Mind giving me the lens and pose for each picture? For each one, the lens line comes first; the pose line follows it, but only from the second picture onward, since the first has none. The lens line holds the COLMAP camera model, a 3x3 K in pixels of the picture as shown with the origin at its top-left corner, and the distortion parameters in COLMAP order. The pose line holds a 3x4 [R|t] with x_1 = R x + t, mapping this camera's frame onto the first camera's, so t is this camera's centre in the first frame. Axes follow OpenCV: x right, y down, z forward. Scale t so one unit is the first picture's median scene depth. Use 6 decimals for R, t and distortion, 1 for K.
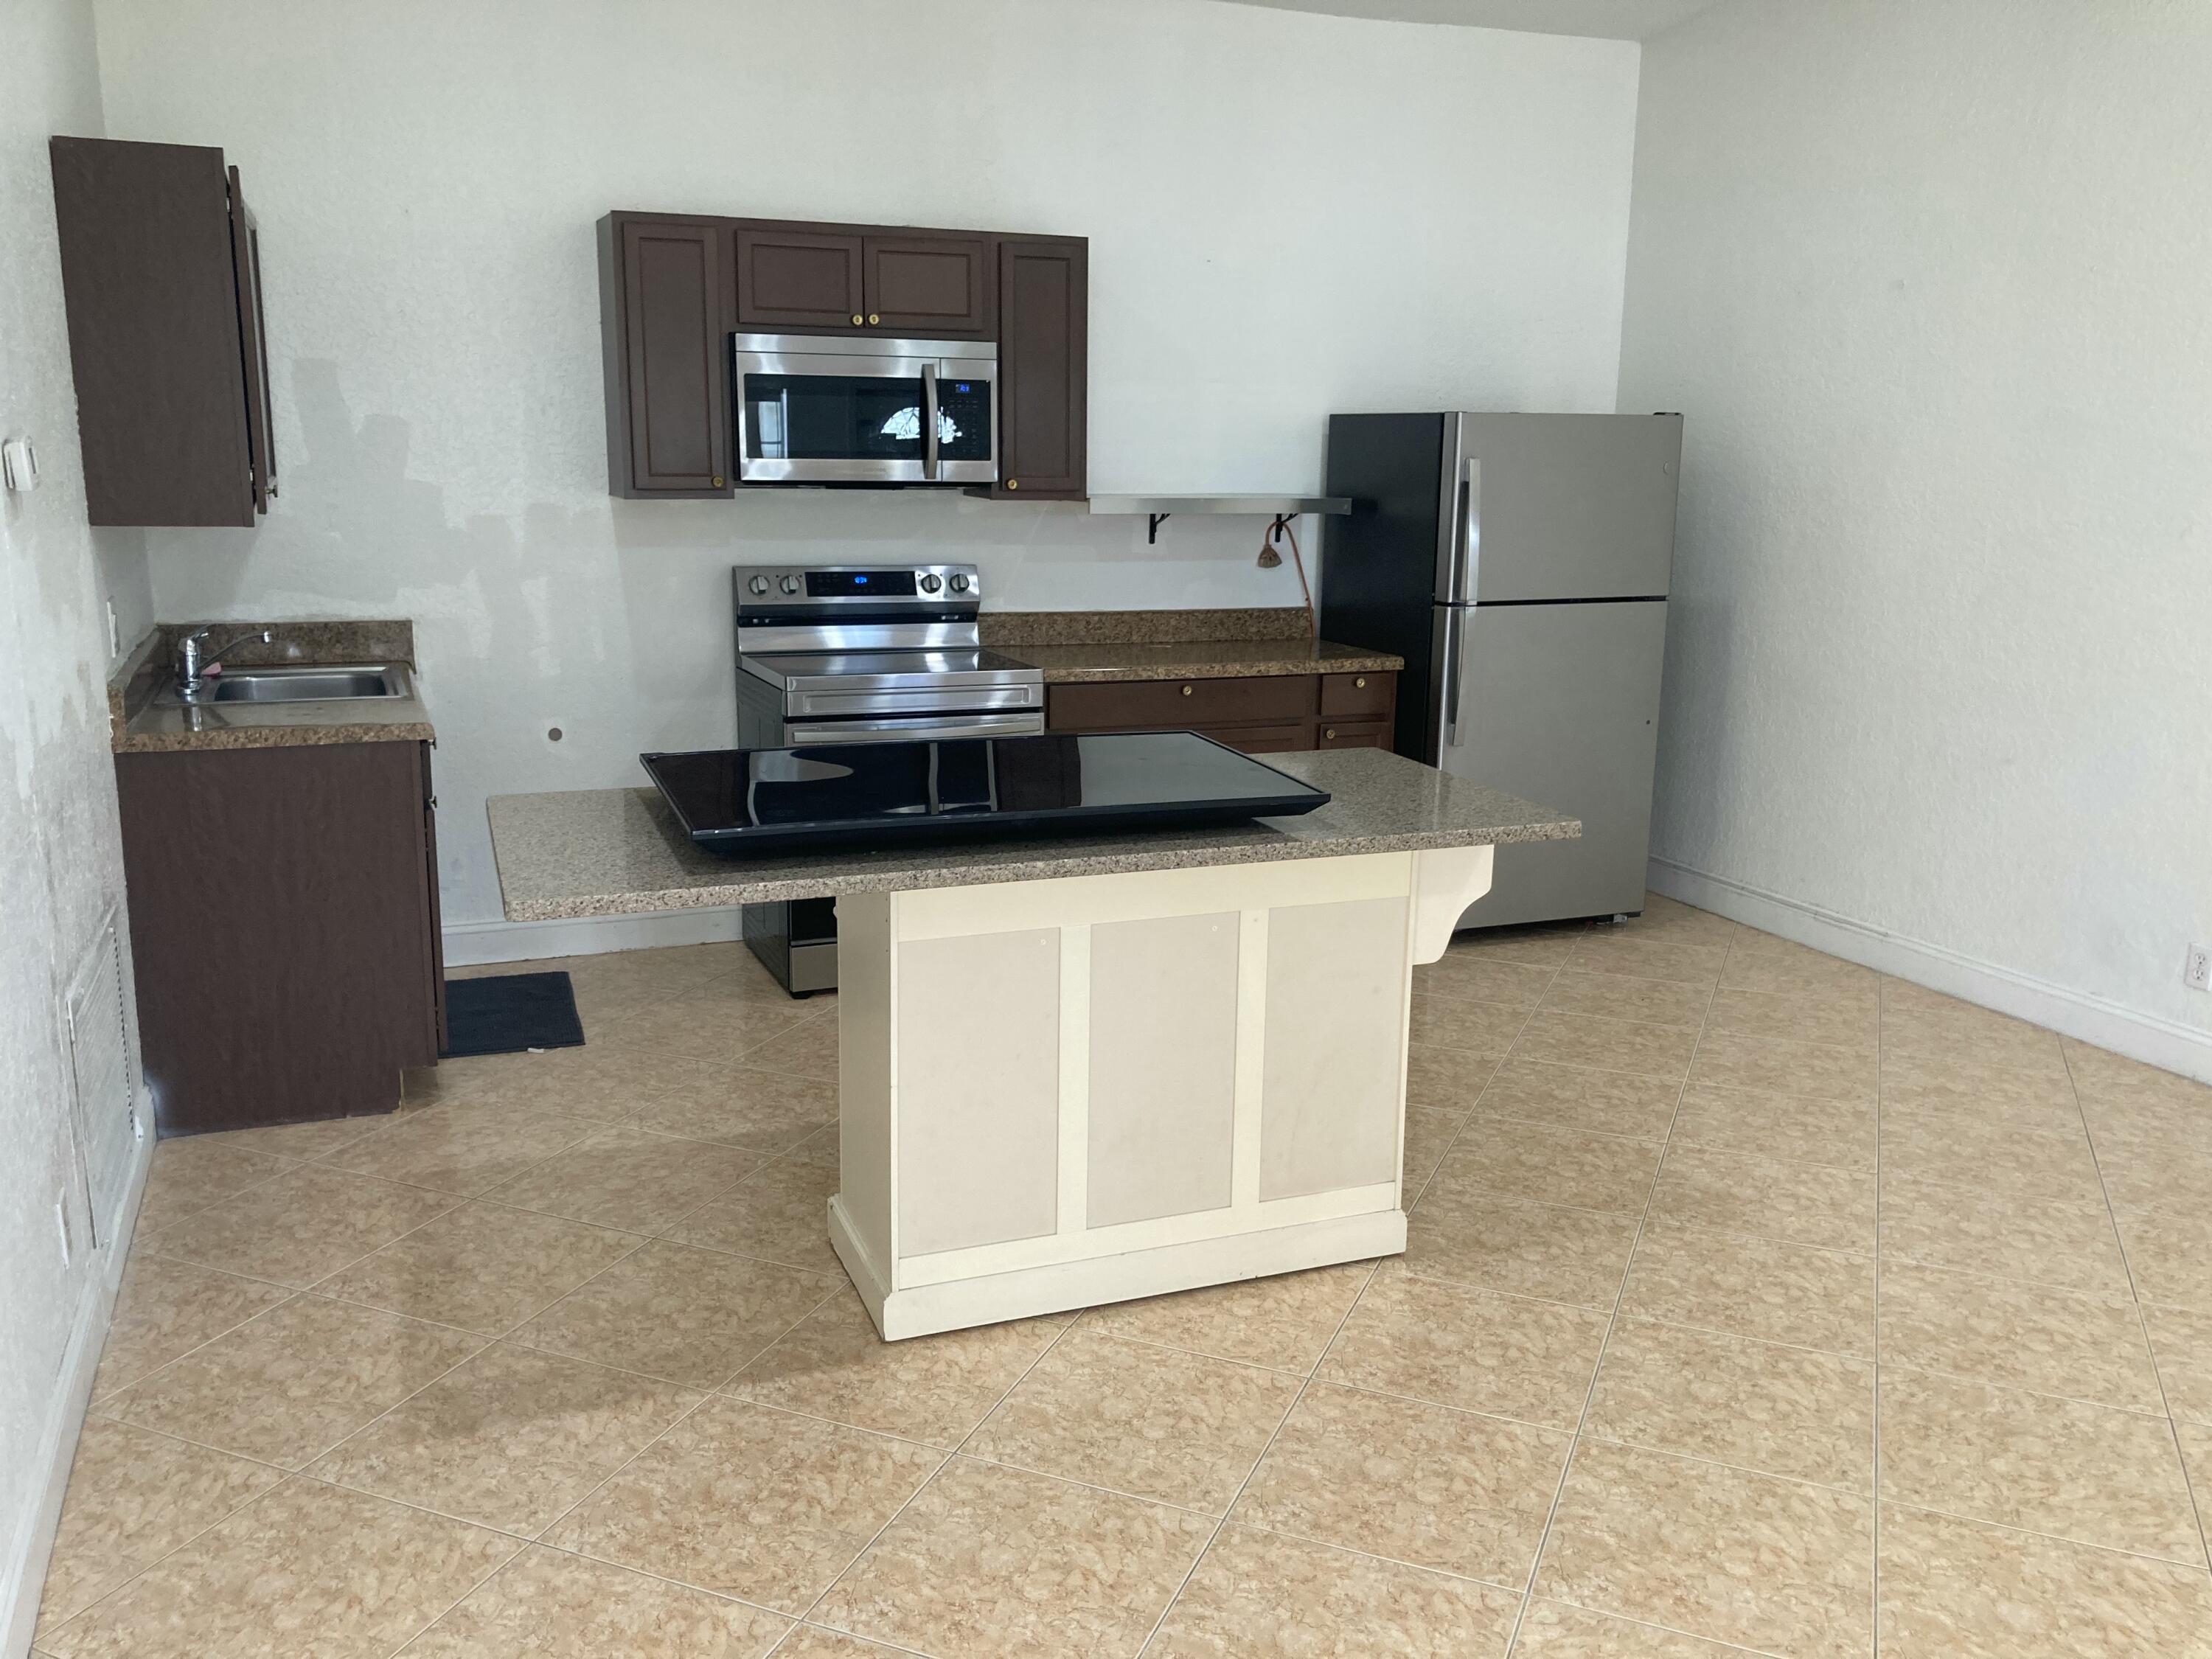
lens RADIAL K [[1753.6, 0, 1110.0], [0, 1753.6, 893.1], [0, 0, 1]] dist [-0.002948, -0.002174]
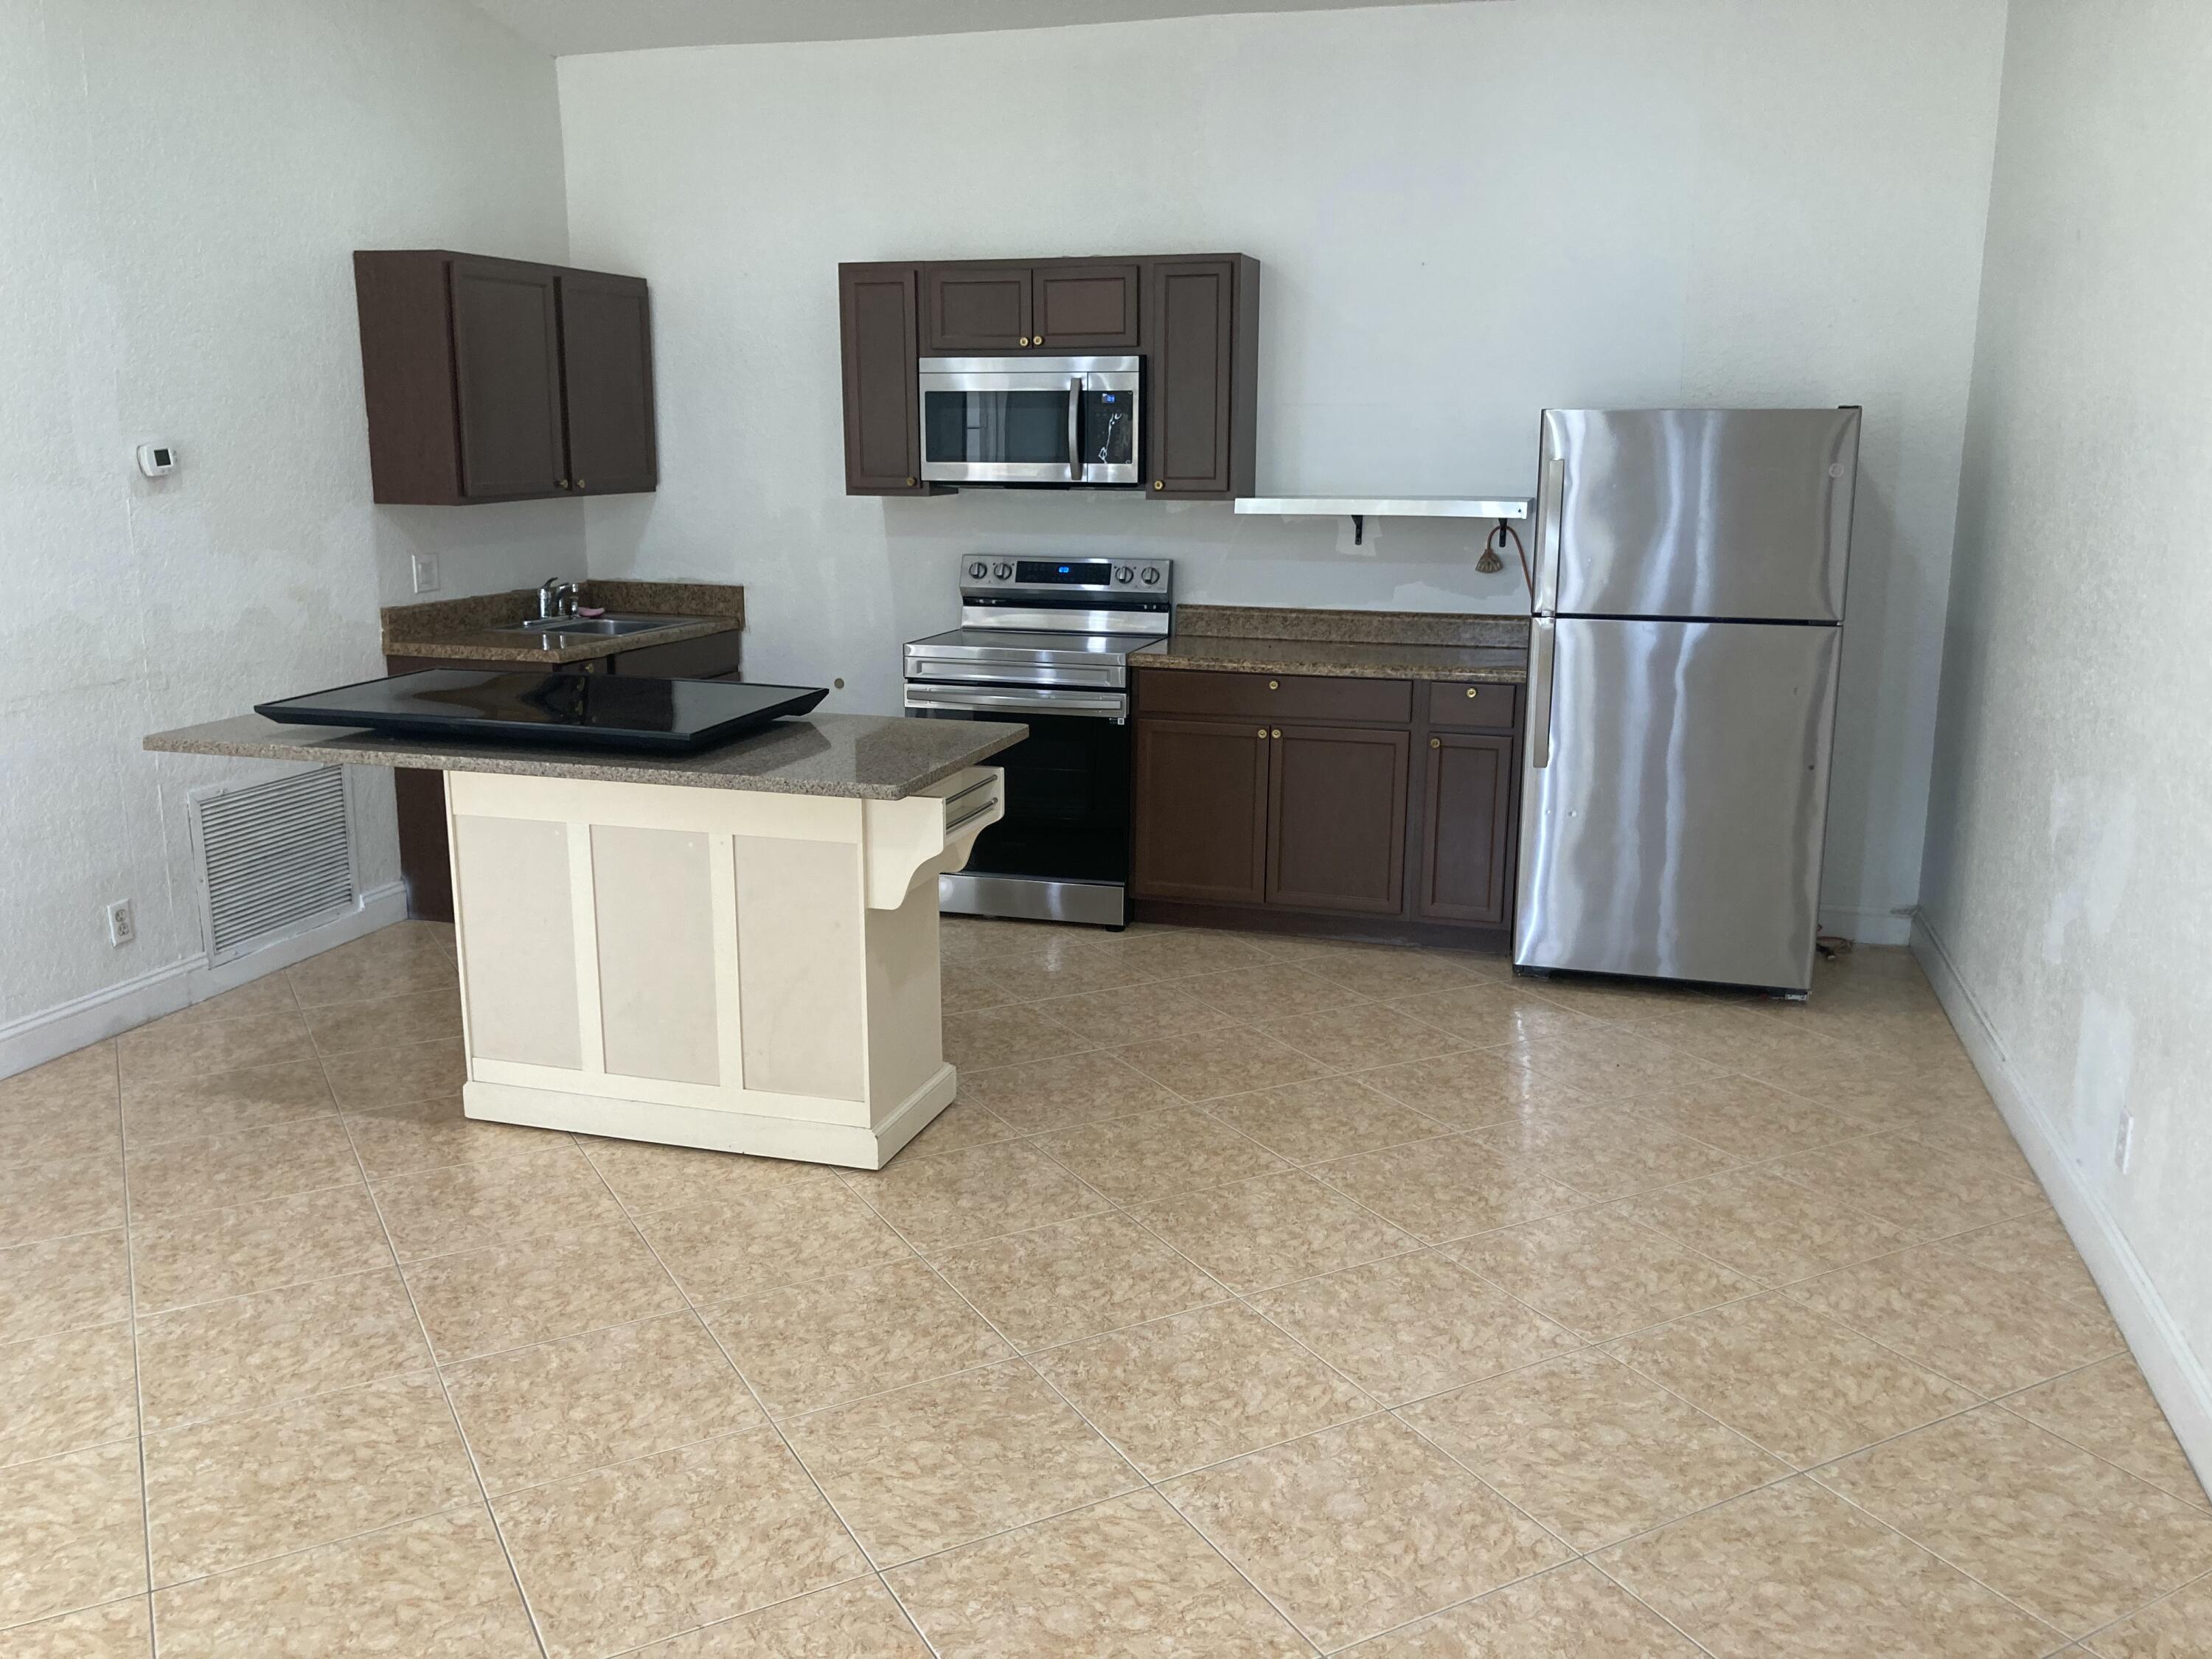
lens RADIAL K [[1892.9, 0, 1315.5], [0, 1892.9, 873.4], [0, 0, 1]] dist [0.134600, -0.269705]
pose [[0.772815, 0.125959, -0.622006, 0.832153], [-0.146677, 0.989020, 0.018041, -0.032052], [0.617449, 0.077292, 0.782805, 0.160799]]
